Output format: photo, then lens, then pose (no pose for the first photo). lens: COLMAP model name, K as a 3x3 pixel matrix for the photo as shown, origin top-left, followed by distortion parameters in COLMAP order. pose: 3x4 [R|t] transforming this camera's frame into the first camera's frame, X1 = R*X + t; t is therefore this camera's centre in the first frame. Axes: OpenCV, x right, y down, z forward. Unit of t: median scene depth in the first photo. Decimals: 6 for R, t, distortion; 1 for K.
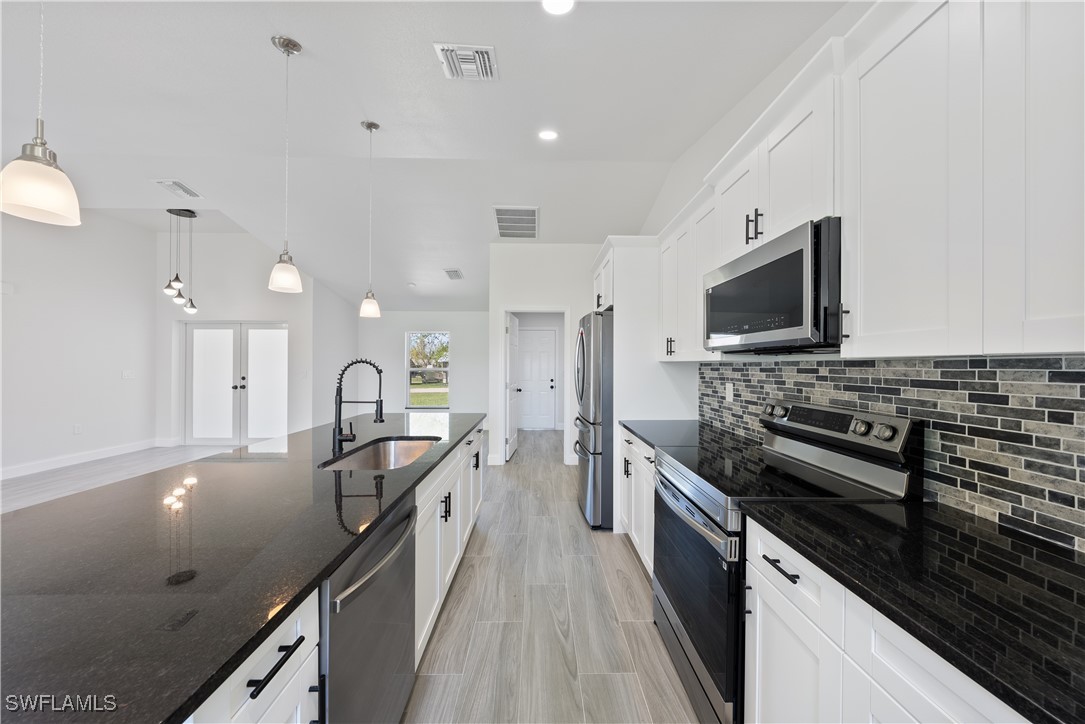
lens RADIAL K [[369.2, 0, 544.3], [0, 369.2, 361.0], [0, 0, 1]] dist [-0.004106, 0.000171]
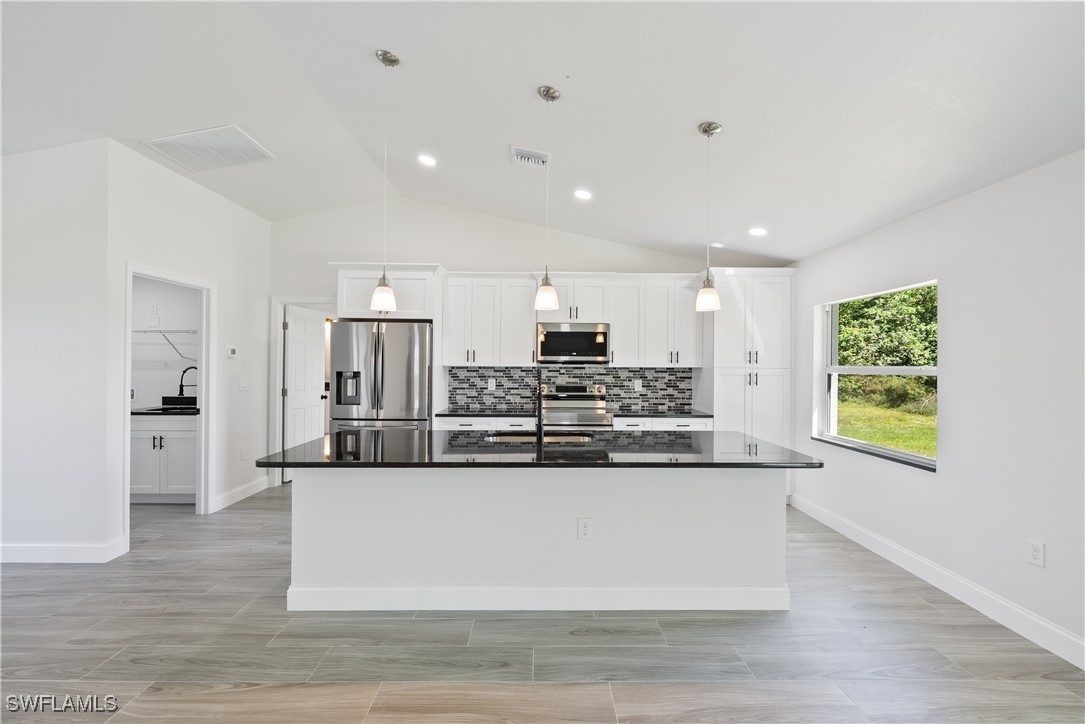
lens RADIAL K [[457.6, 0, 543.9], [0, 457.6, 360.8], [0, 0, 1]] dist [-0.001387, -0.000022]
pose [[0.007338, 0.001312, 0.999972, -2.062382], [-0.015522, 0.999879, -0.001198, -0.031116], [-0.999853, -0.015513, 0.007357, 0.976521]]
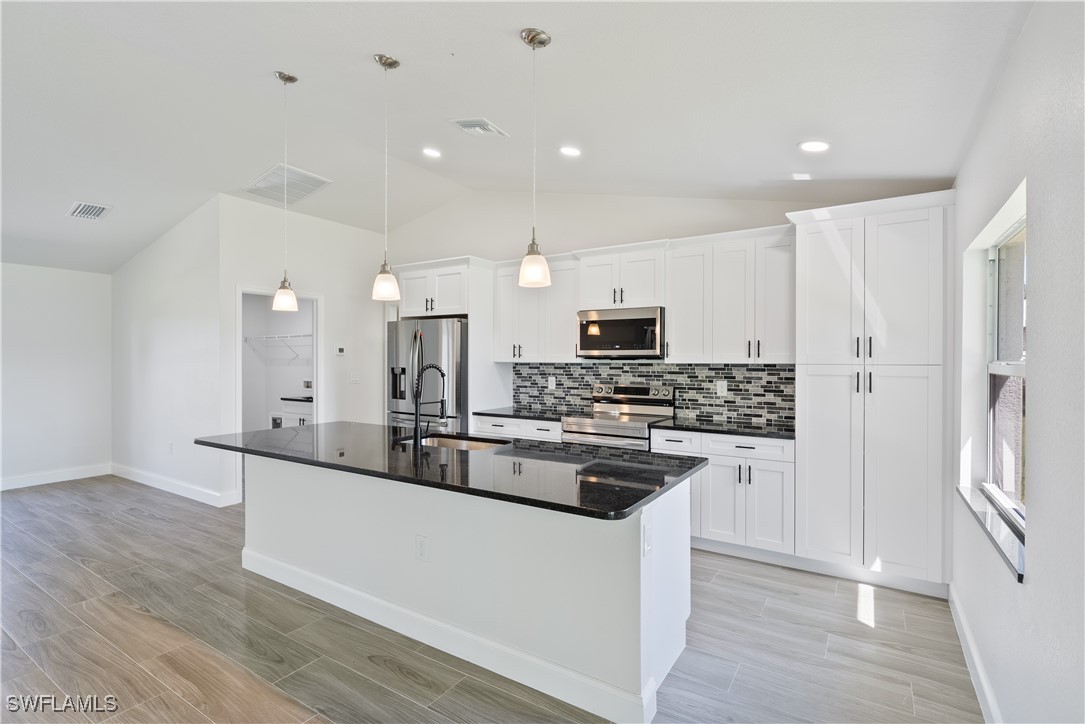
lens RADIAL K [[510.5, 0, 545.2], [0, 510.5, 363.2], [0, 0, 1]] dist [0.002563, -0.000023]
pose [[0.554846, -0.010578, 0.831886, -1.608467], [-0.006141, 0.999840, 0.016810, -0.038940], [-0.831930, -0.014435, 0.554692, -0.162318]]
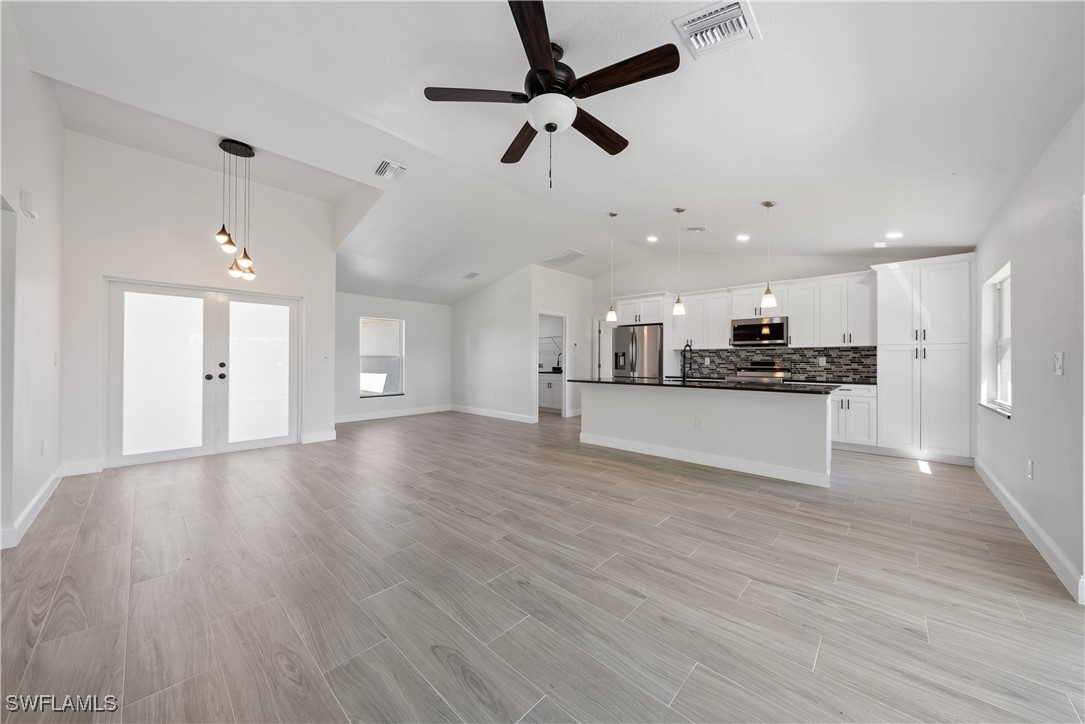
lens RADIAL K [[375.5, 0, 543.0], [0, 375.5, 358.8], [0, 0, 1]] dist [-0.002170, -0.000079]
pose [[0.695841, 0.002282, 0.718192, -2.948781], [-0.007134, 0.999968, 0.003735, 0.086284], [-0.718161, -0.007723, 0.695834, -0.039227]]
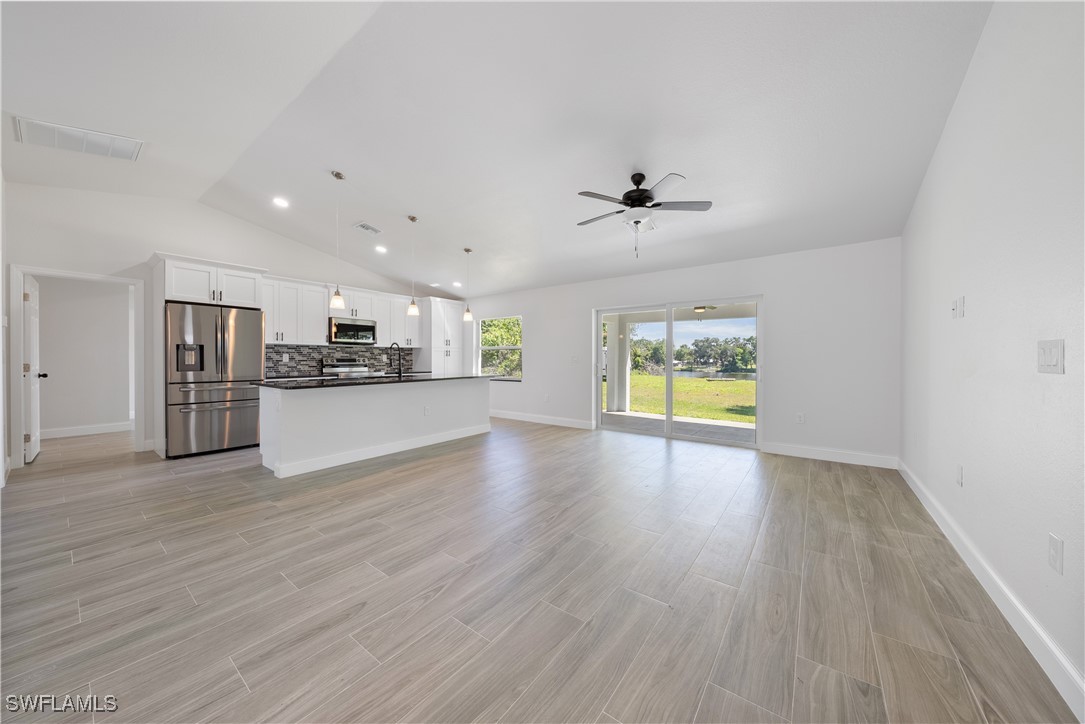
lens RADIAL K [[369.2, 0, 544.3], [0, 369.2, 361.0], [0, 0, 1]] dist [-0.004106, 0.000171]
pose [[-0.791383, -0.008964, 0.611255, -2.916934], [-0.009633, 0.999951, 0.002192, 0.108953], [-0.611244, -0.004153, -0.791431, 2.415149]]
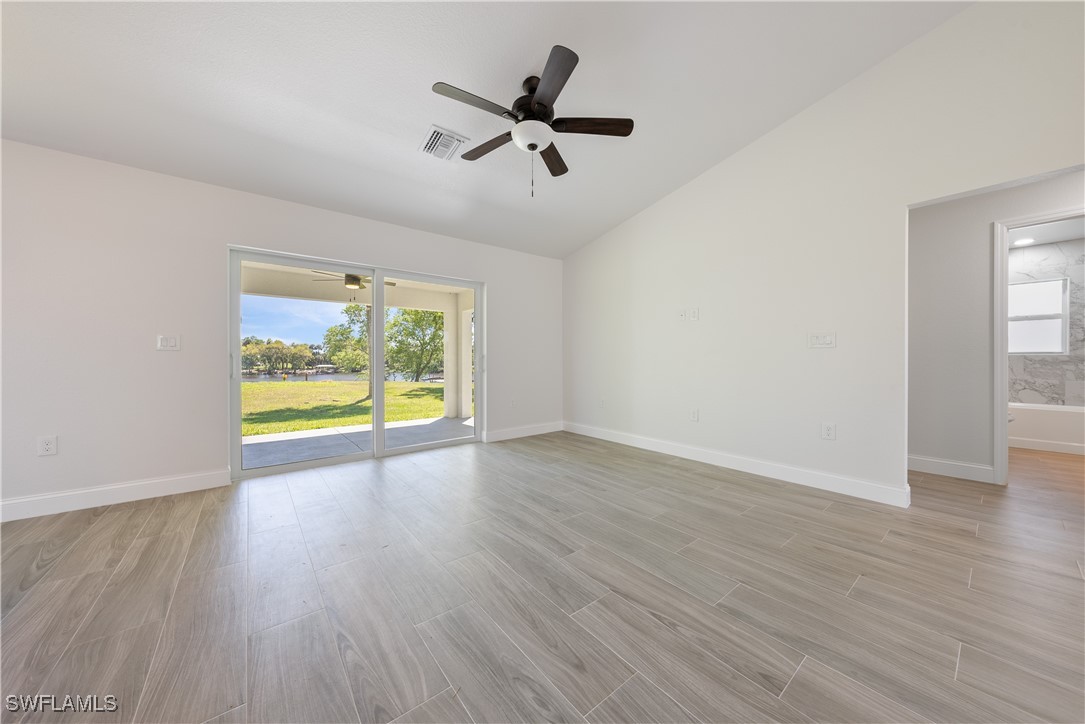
lens RADIAL K [[369.2, 0, 544.3], [0, 369.2, 361.0], [0, 0, 1]] dist [-0.004106, 0.000171]
pose [[-0.792150, 0.001704, -0.610325, -1.410061], [0.004178, 0.999988, -0.002632, 0.179254], [0.610313, -0.004635, -0.792147, 1.737989]]
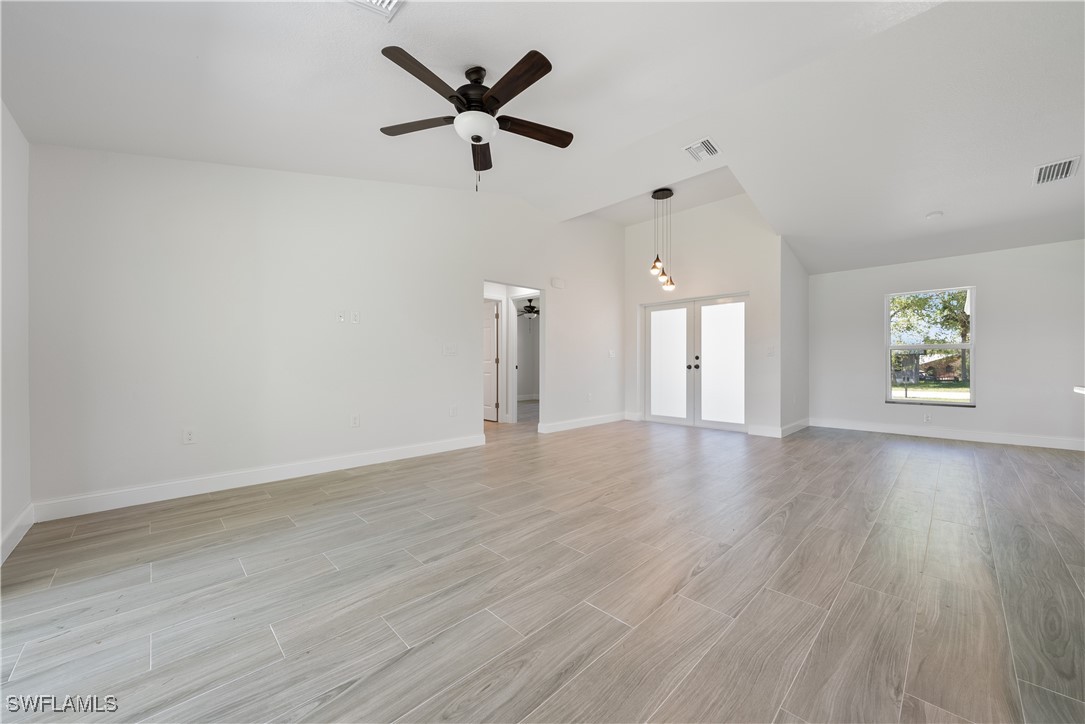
lens RADIAL K [[403.3, 0, 542.5], [0, 403.3, 362.0], [0, 0, 1]] dist [-0.000343, -0.000011]
pose [[0.683341, -0.005531, -0.730078, -1.039572], [0.011389, 0.999930, 0.003085, 0.163371], [0.730010, -0.010423, 0.683357, -0.064706]]
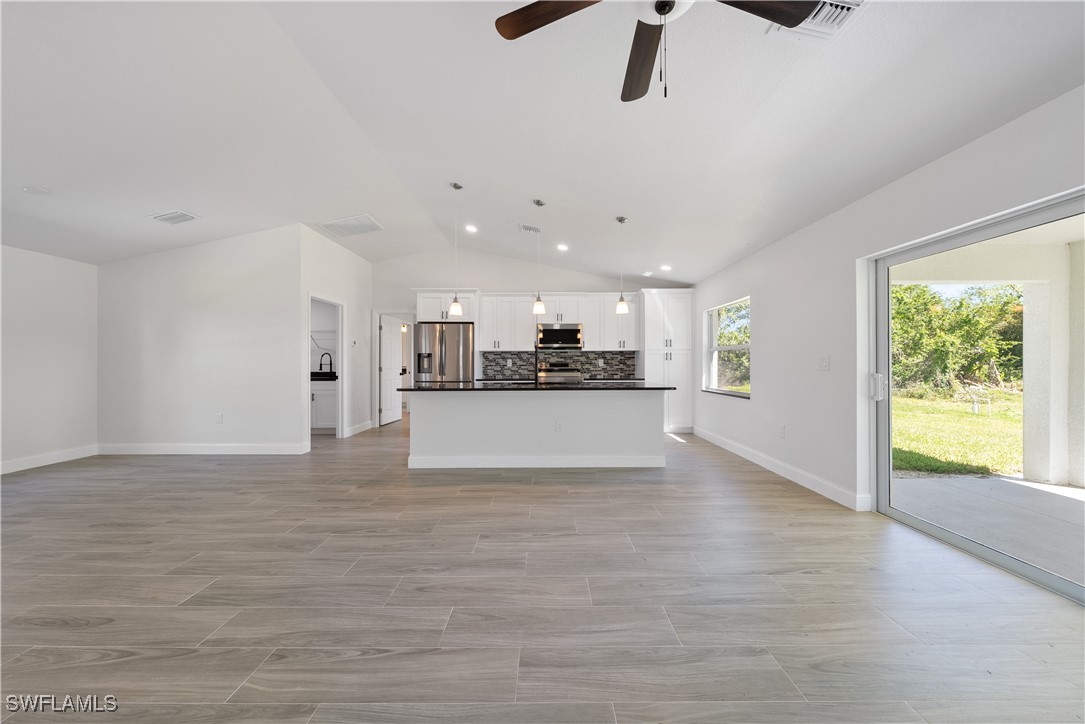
lens RADIAL K [[369.2, 0, 544.3], [0, 369.2, 361.0], [0, 0, 1]] dist [-0.004106, 0.000171]
pose [[0.019101, 0.001538, 0.999816, -2.855648], [-0.006453, 0.999978, -0.001415, 0.095192], [-0.999797, -0.006424, 0.019111, 0.905920]]
